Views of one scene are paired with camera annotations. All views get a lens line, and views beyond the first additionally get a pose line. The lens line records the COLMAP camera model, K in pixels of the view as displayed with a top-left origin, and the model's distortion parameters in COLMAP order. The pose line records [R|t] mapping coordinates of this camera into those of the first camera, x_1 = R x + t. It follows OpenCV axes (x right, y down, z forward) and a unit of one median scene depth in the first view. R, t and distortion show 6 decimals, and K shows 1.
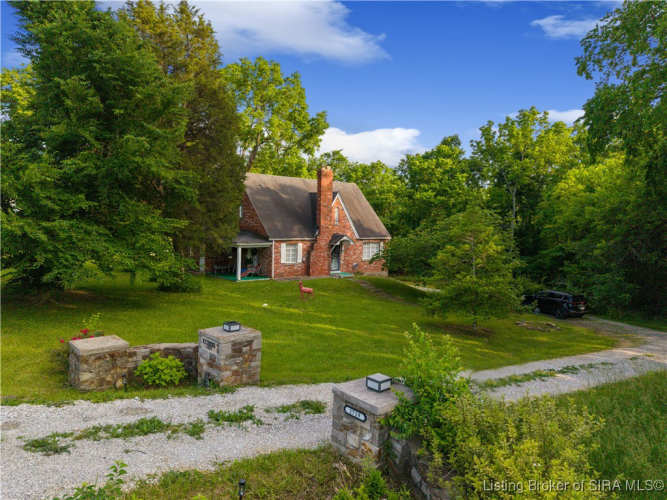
lens RADIAL K [[450.8, 0, 333.5], [0, 450.8, 250.0], [0, 0, 1]] dist [0.011472, 0.000322]
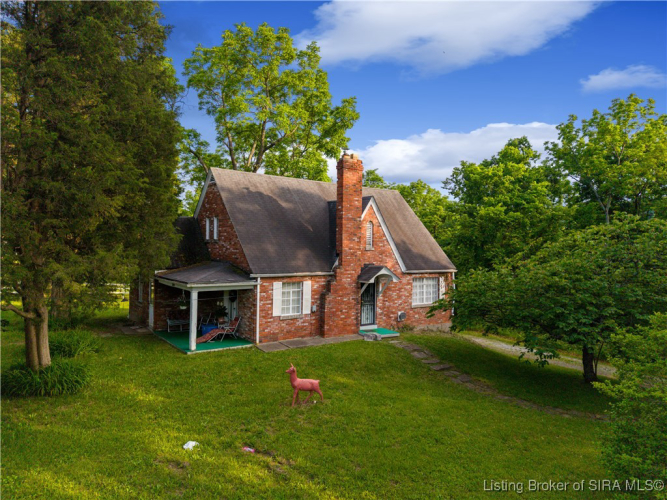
lens RADIAL K [[450.8, 0, 333.5], [0, 450.8, 250.0], [0, 0, 1]] dist [0.011472, 0.000322]
pose [[0.996797, -0.009236, -0.079444, 0.006464], [0.003858, 0.997706, -0.067583, -0.013971], [0.079885, 0.067060, 0.994546, 0.368768]]
